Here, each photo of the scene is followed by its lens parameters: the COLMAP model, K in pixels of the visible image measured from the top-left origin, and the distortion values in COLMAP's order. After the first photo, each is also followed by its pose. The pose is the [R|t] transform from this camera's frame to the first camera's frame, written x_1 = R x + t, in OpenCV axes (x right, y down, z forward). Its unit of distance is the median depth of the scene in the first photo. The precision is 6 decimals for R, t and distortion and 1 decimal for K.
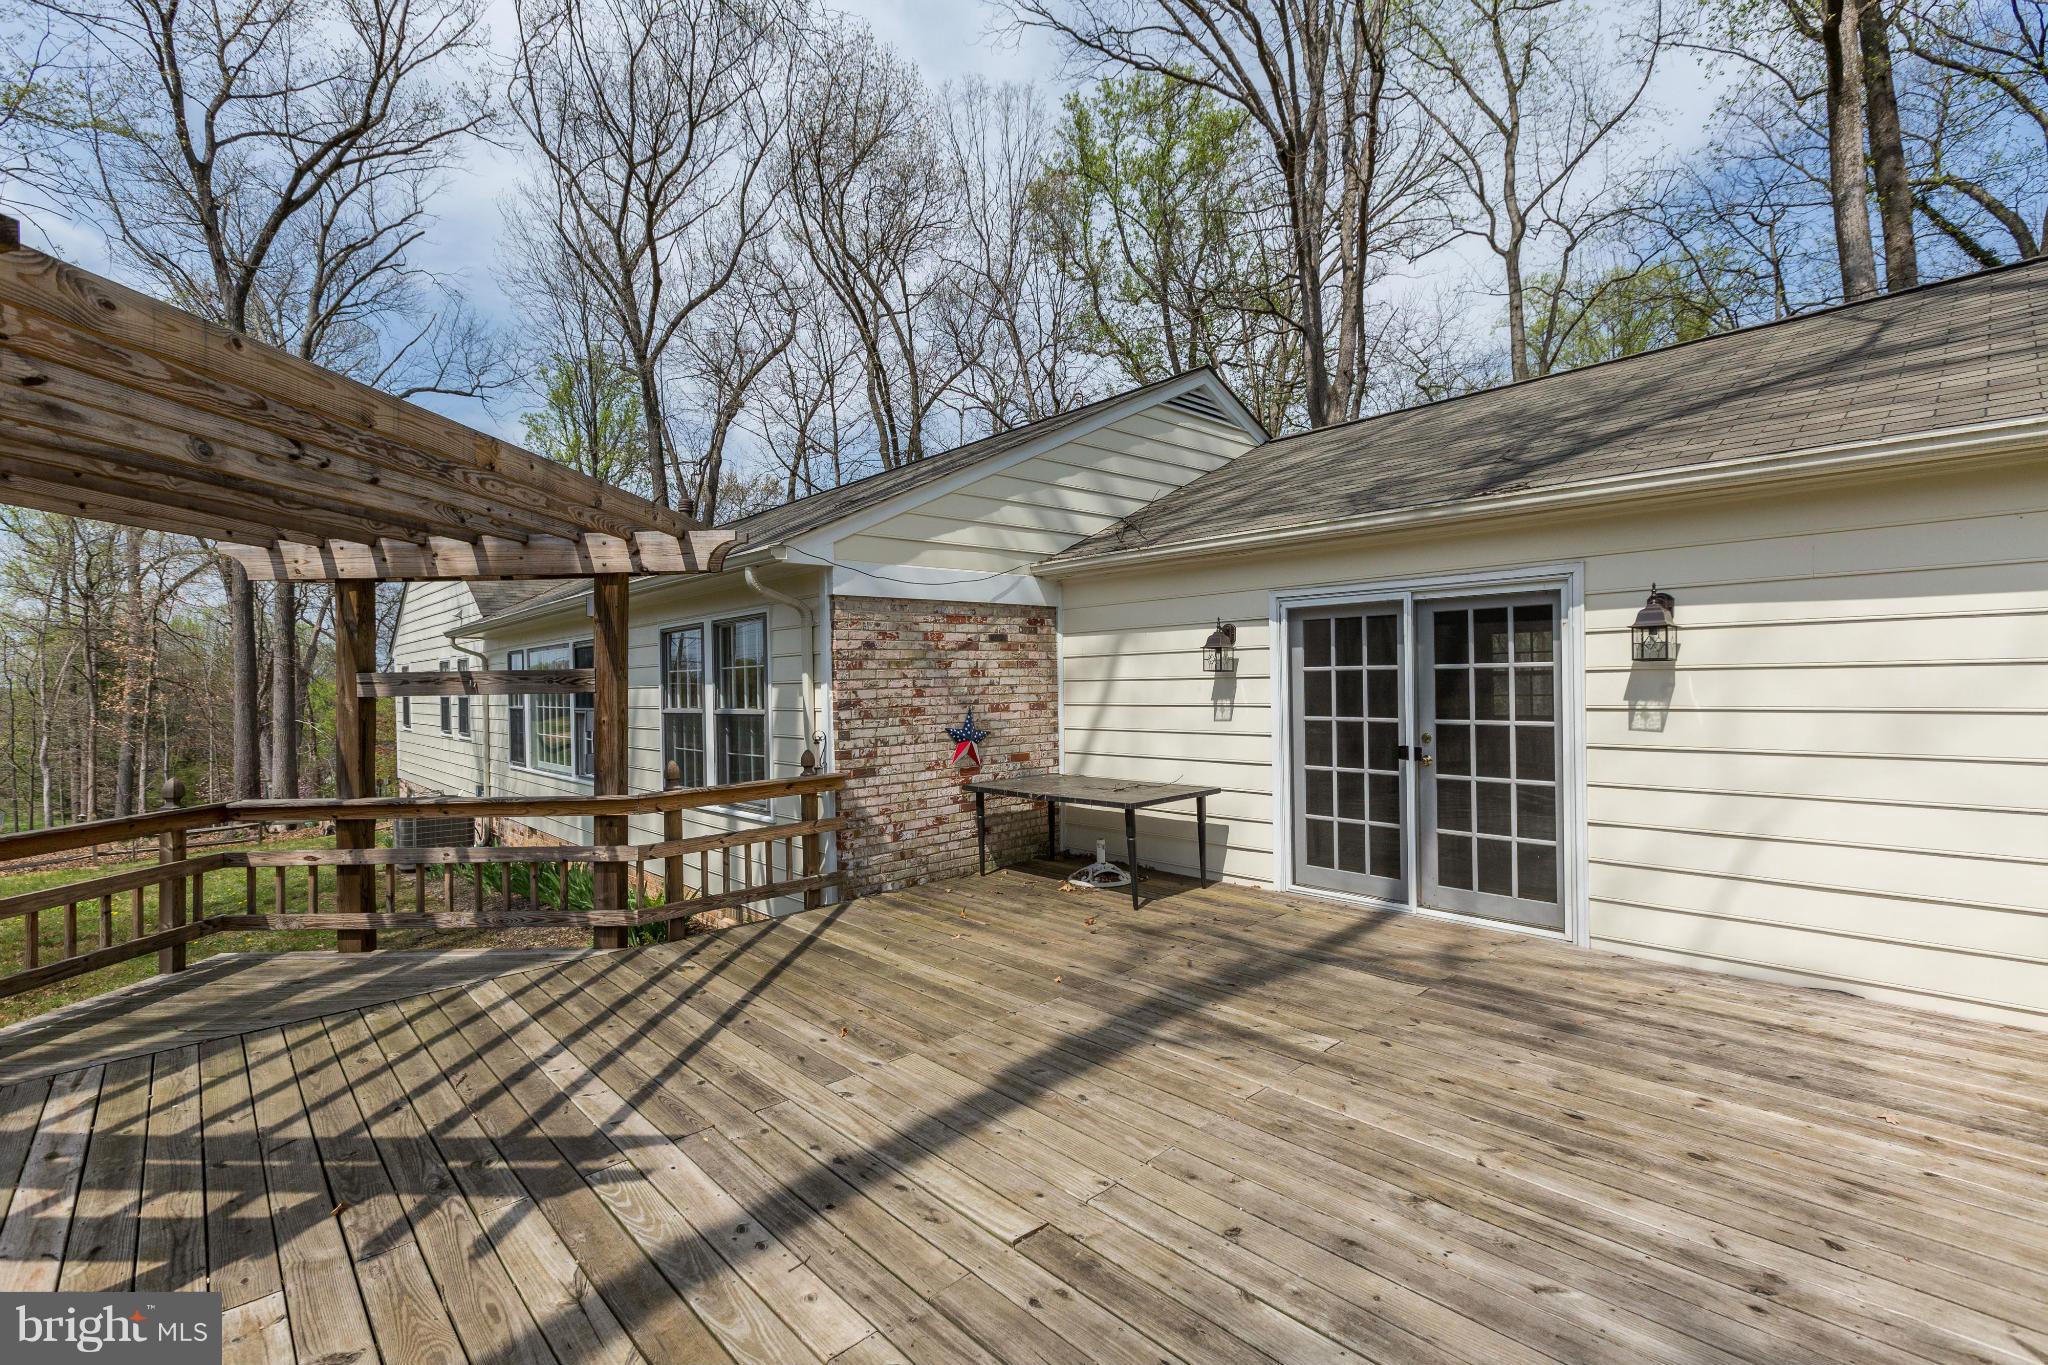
lens RADIAL K [[920.6, 0, 1033.4], [0, 920.6, 705.7], [0, 0, 1]] dist [-0.016013, 0.004704]
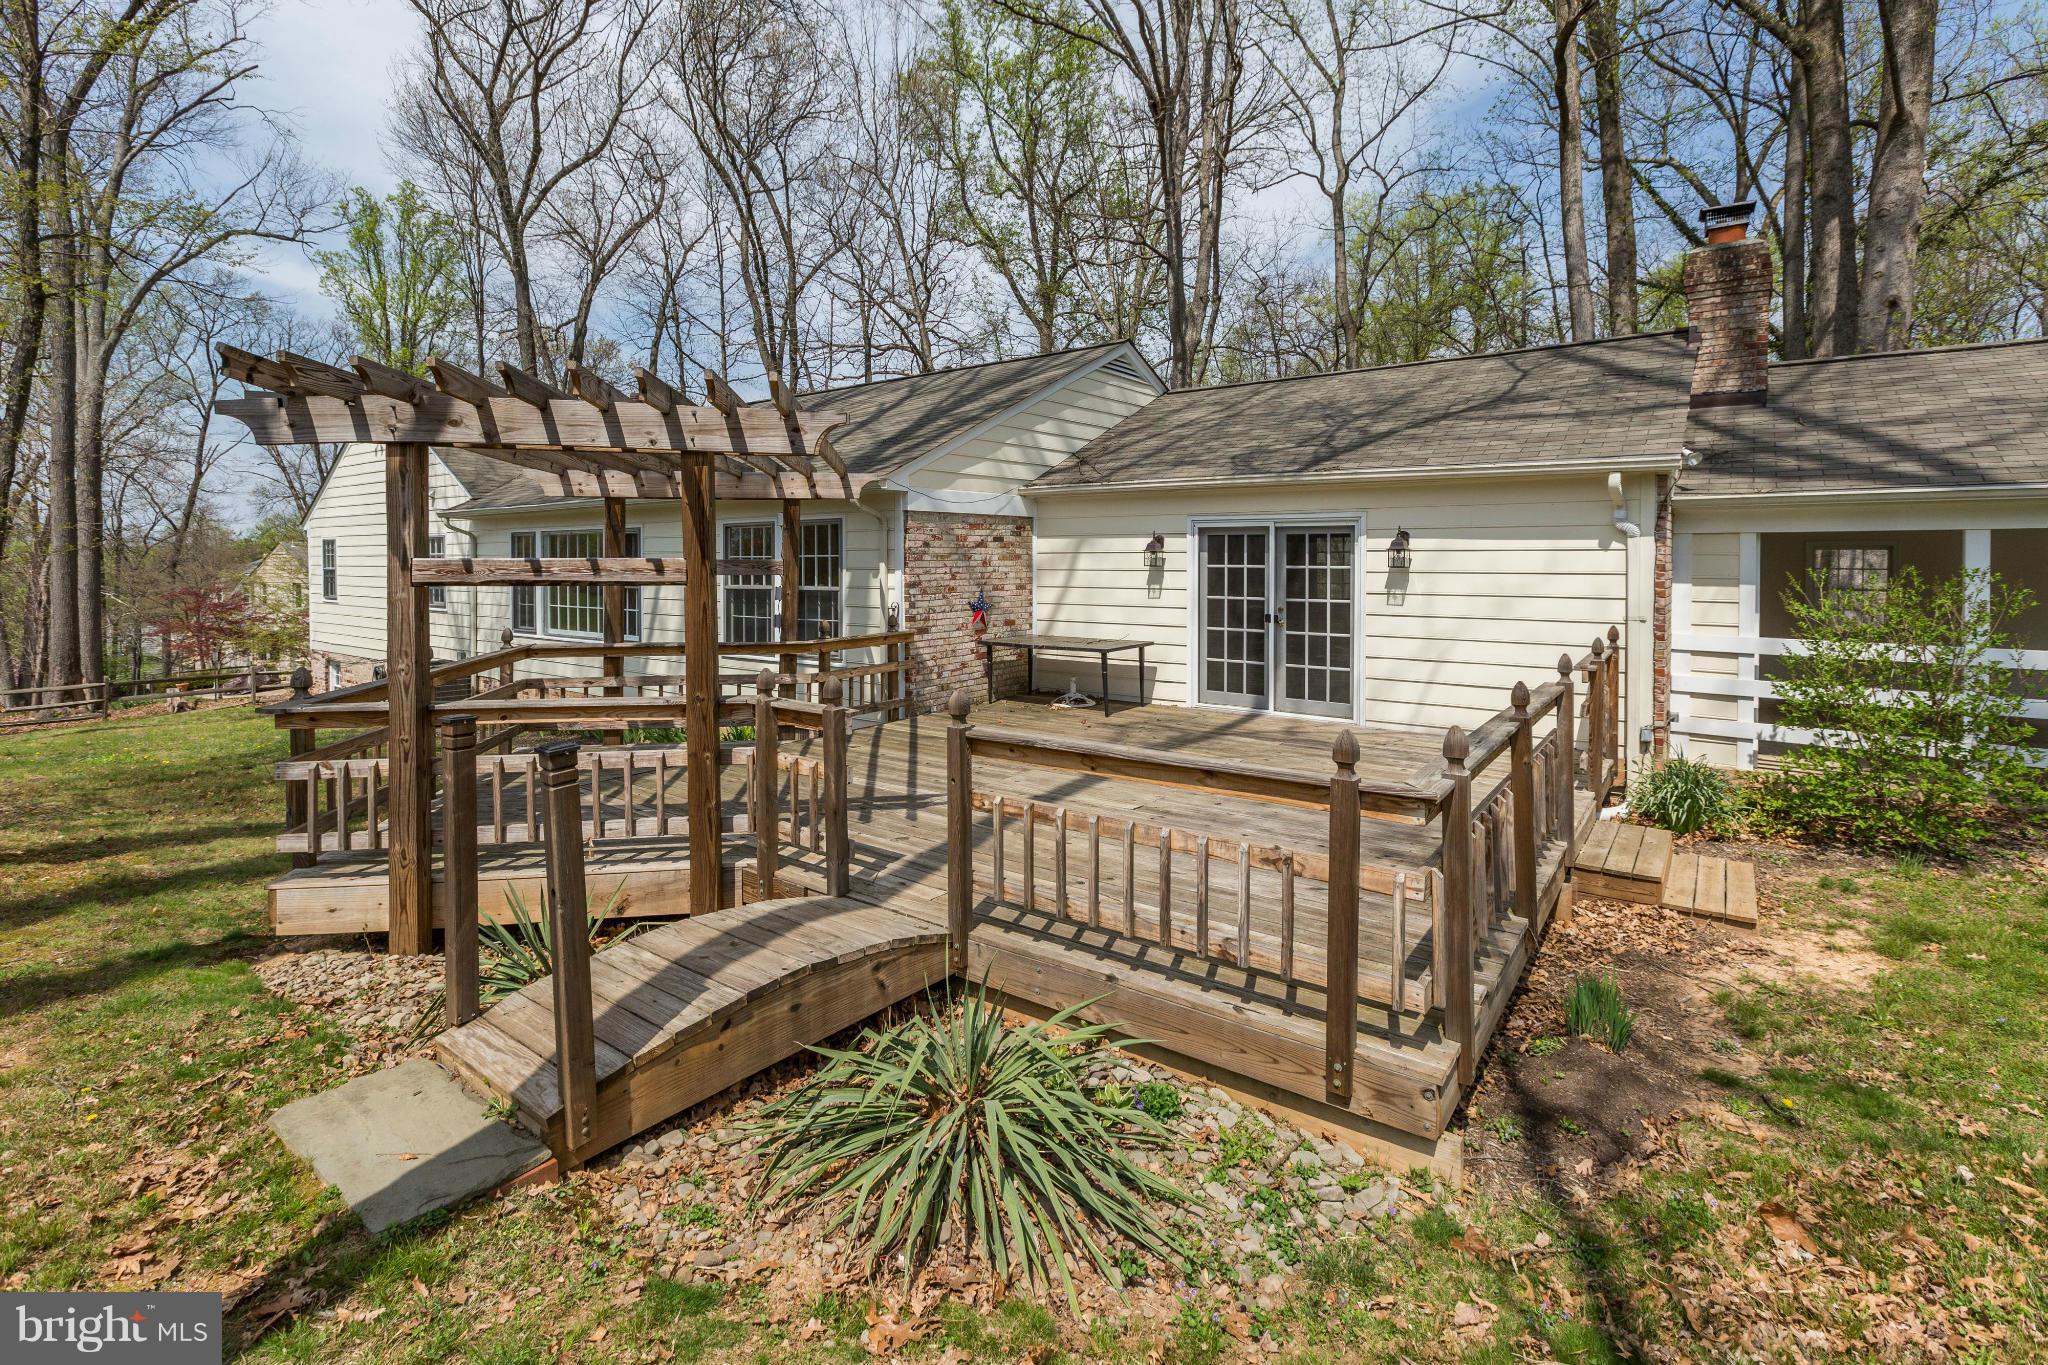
lens RADIAL K [[962.4, 0, 1050.9], [0, 962.4, 600.5], [0, 0, 1]] dist [-0.001797, 0.005865]
pose [[0.980224, 0.008956, 0.197686, -0.244630], [-0.012326, 0.999799, 0.015823, -0.002651], [-0.197505, -0.017947, 0.980138, -0.472918]]
